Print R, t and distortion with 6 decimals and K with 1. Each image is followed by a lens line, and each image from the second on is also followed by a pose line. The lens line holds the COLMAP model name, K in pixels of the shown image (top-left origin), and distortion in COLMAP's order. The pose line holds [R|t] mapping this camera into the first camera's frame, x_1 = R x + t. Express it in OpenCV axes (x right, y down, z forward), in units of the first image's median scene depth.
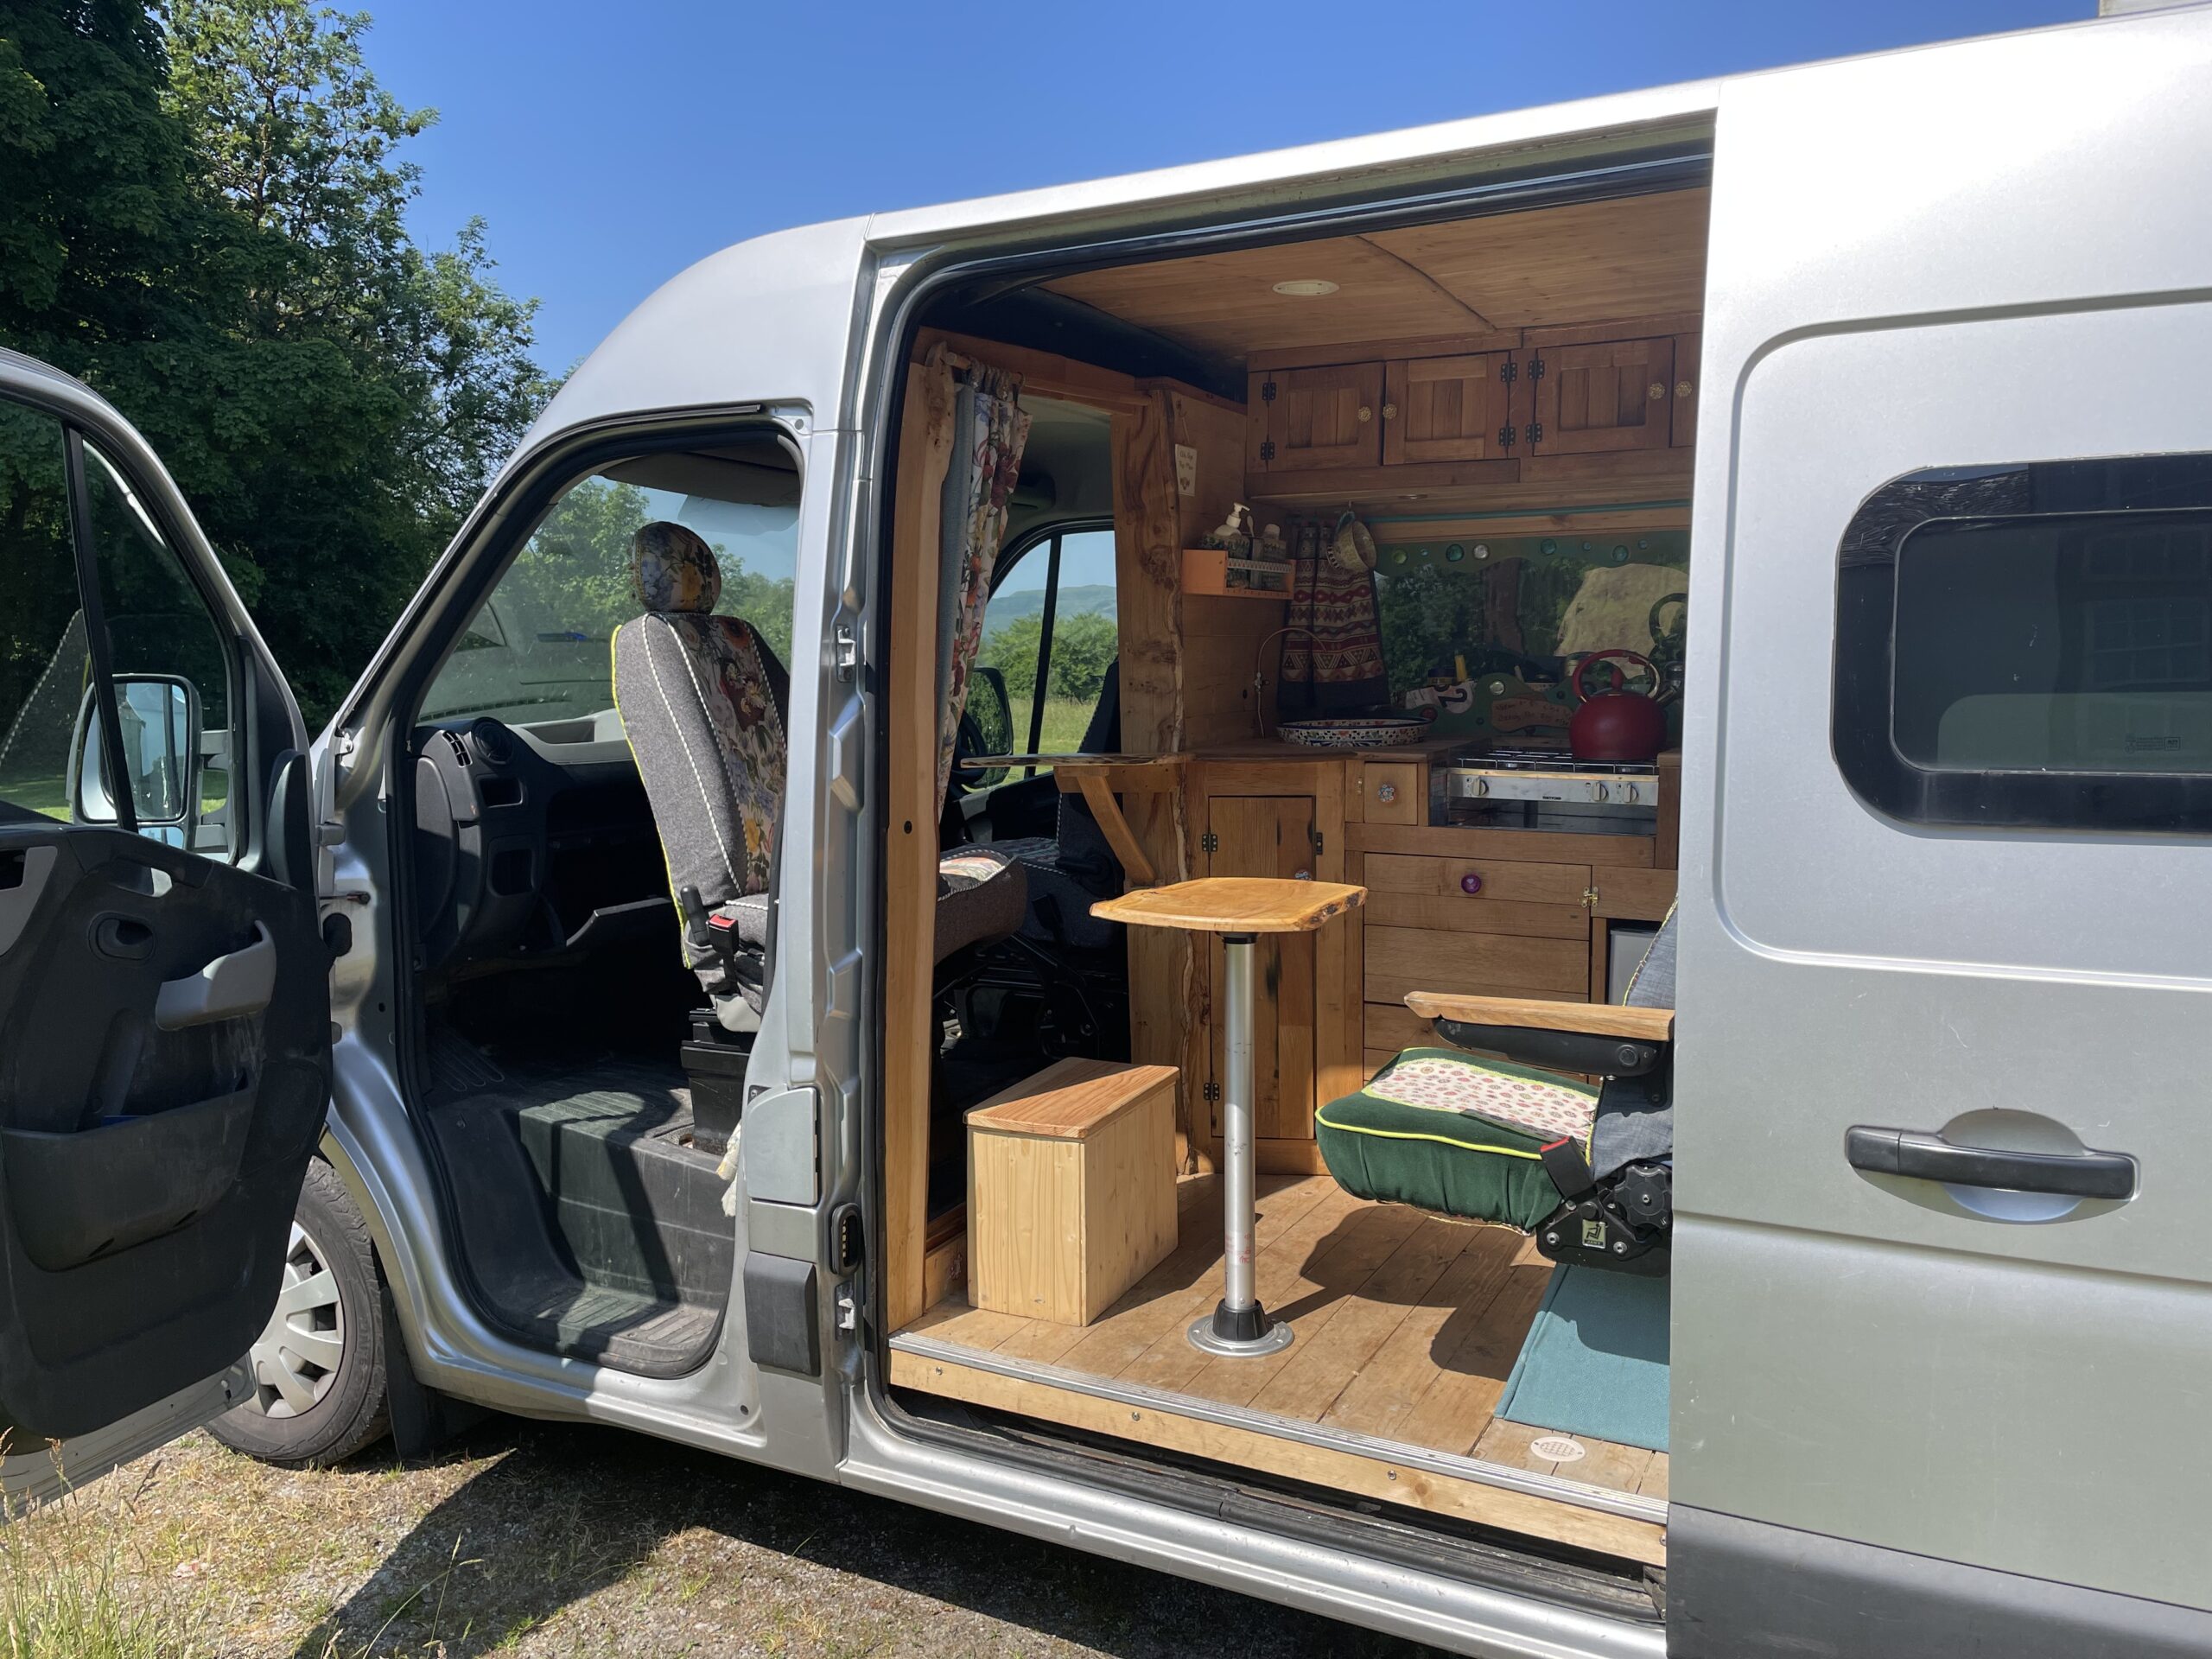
lens RADIAL K [[1678.9, 0, 1073.9], [0, 1678.9, 813.4], [0, 0, 1]] dist [0.078744, -0.109700]
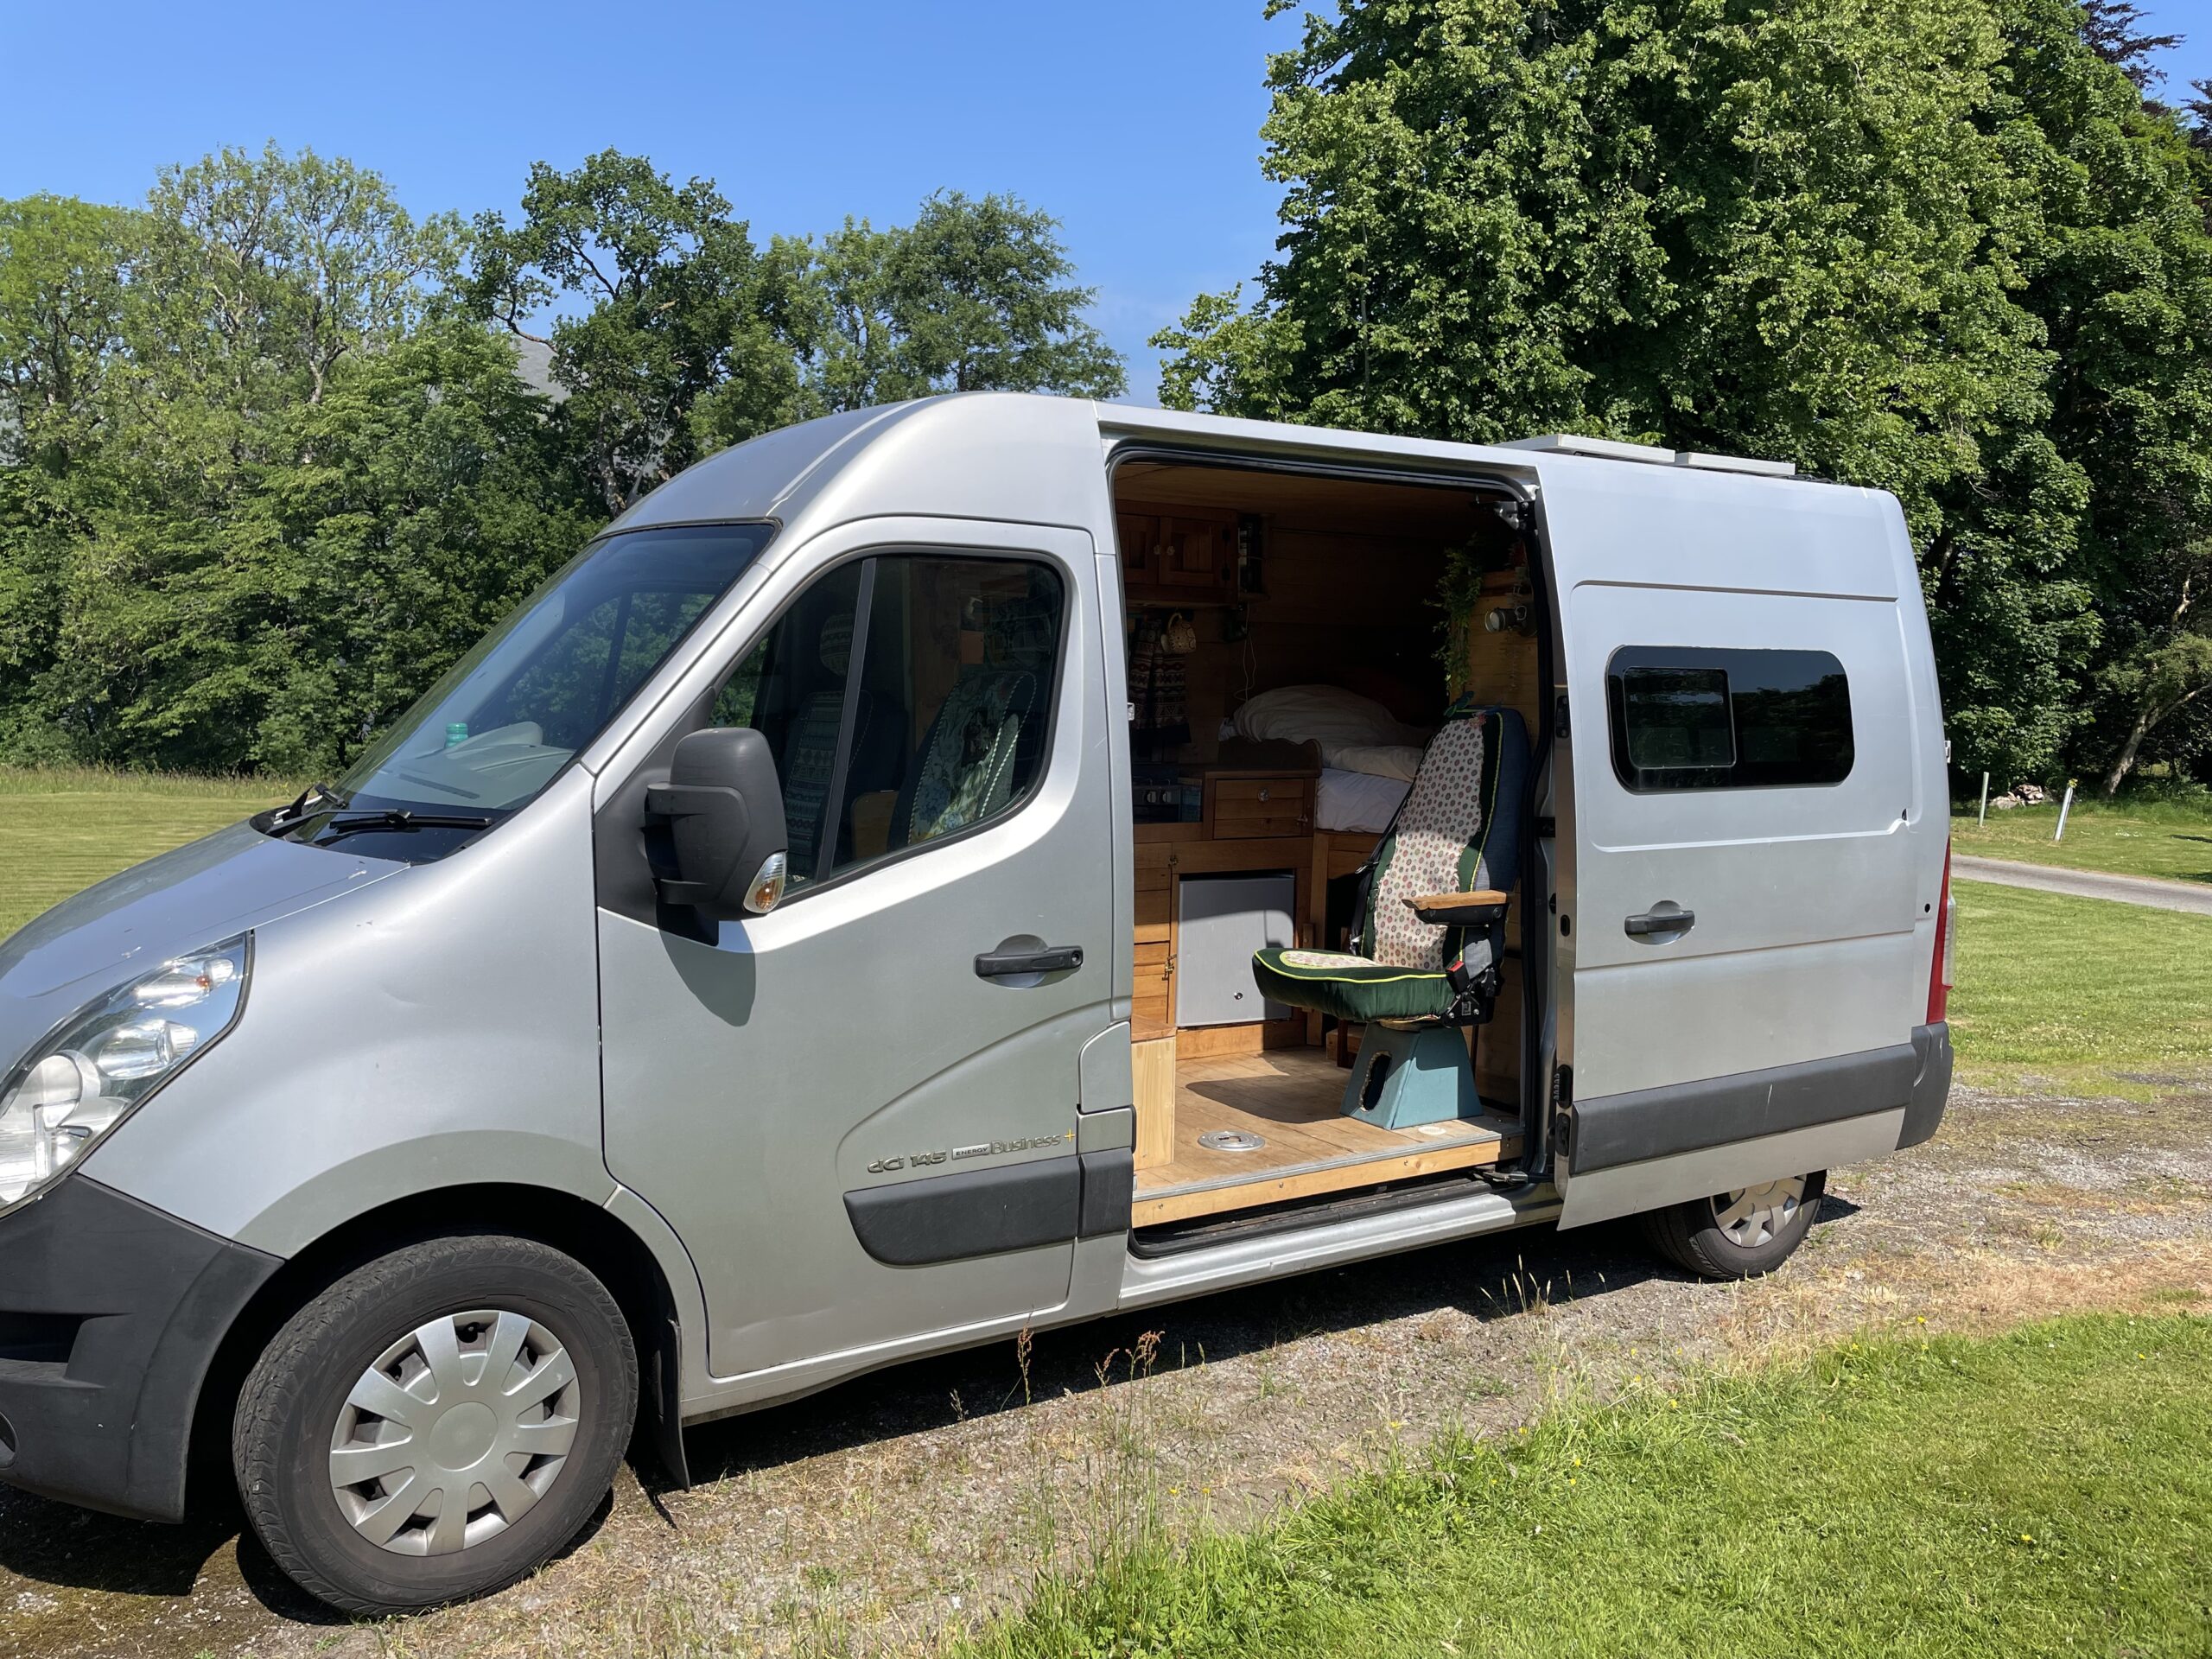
lens RADIAL K [[1678.9, 0, 1097.5], [0, 1678.9, 815.4], [0, 0, 1]] dist [0.078744, -0.109700]
pose [[0.499176, -0.048386, 0.865149, -1.024047], [0.061158, 0.997917, 0.020524, -0.029056], [-0.864340, 0.042666, 0.501095, 0.236385]]
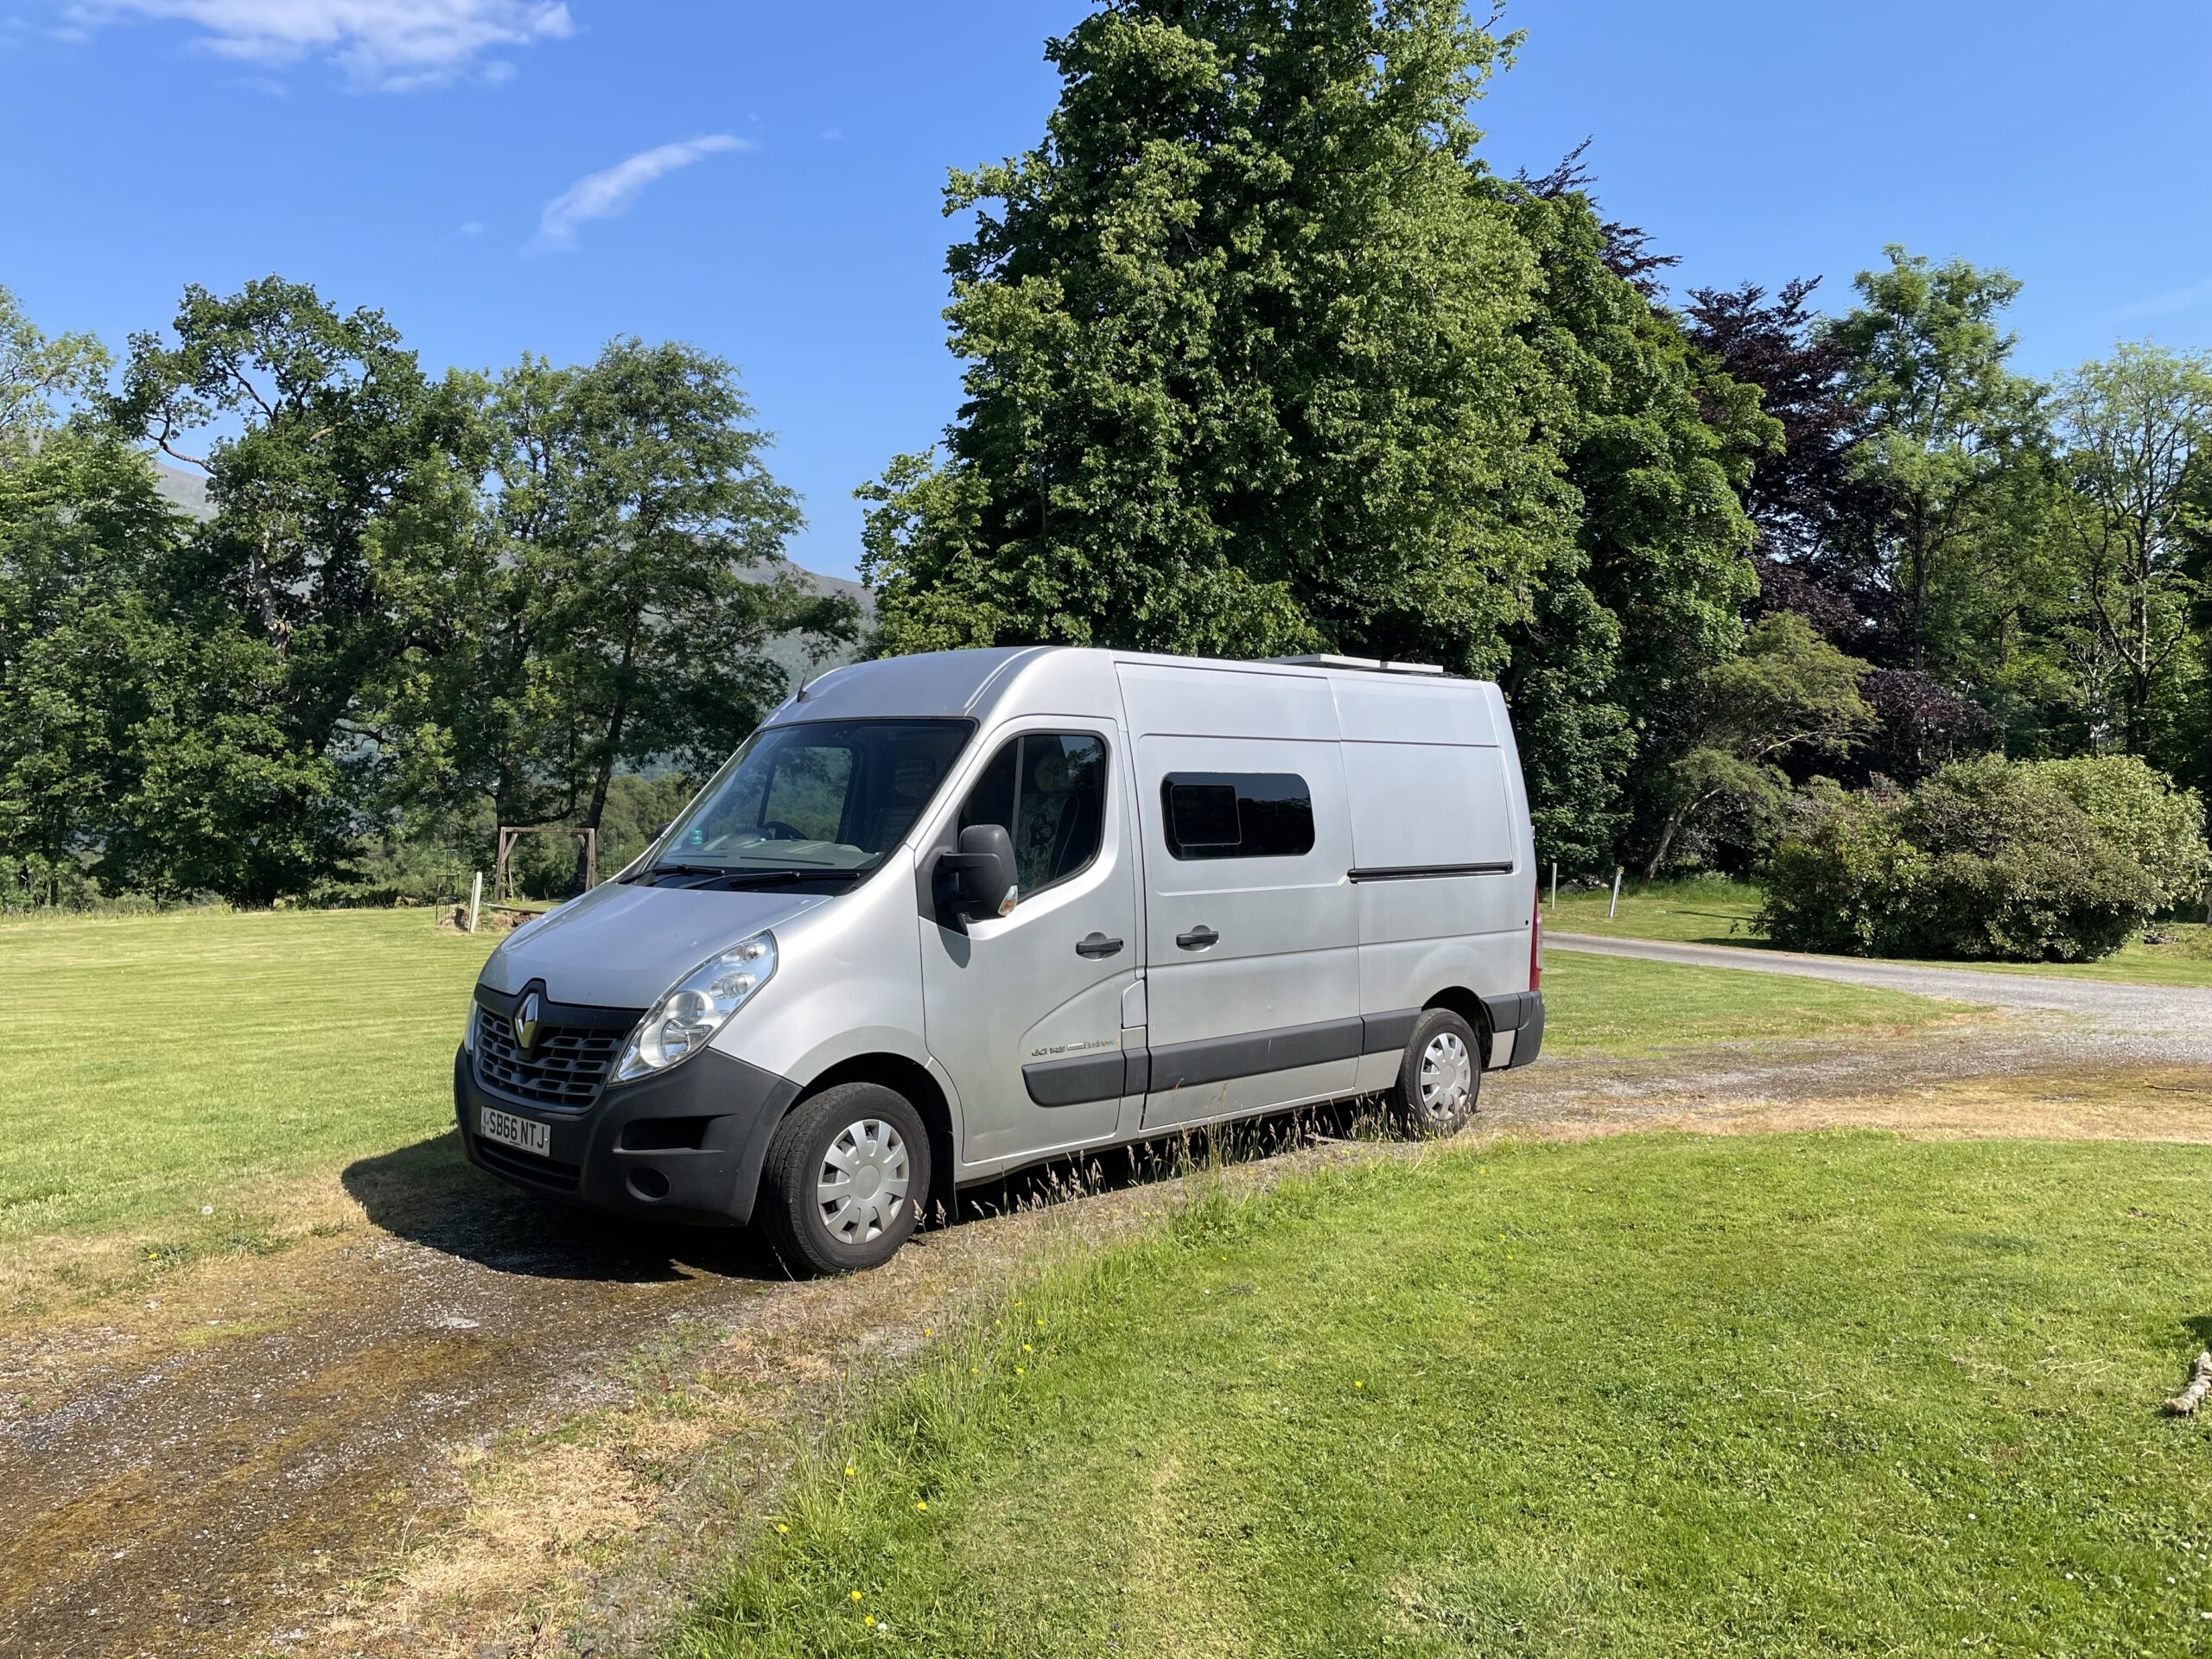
lens RADIAL K [[1678.9, 0, 1111.8], [0, 1678.9, 818.3], [0, 0, 1]] dist [0.078744, -0.109700]
pose [[0.292756, 0.000888, 0.956187, -1.997851], [0.086664, 0.995859, -0.027459, -0.014815], [-0.952252, 0.090905, 0.291467, 0.197454]]
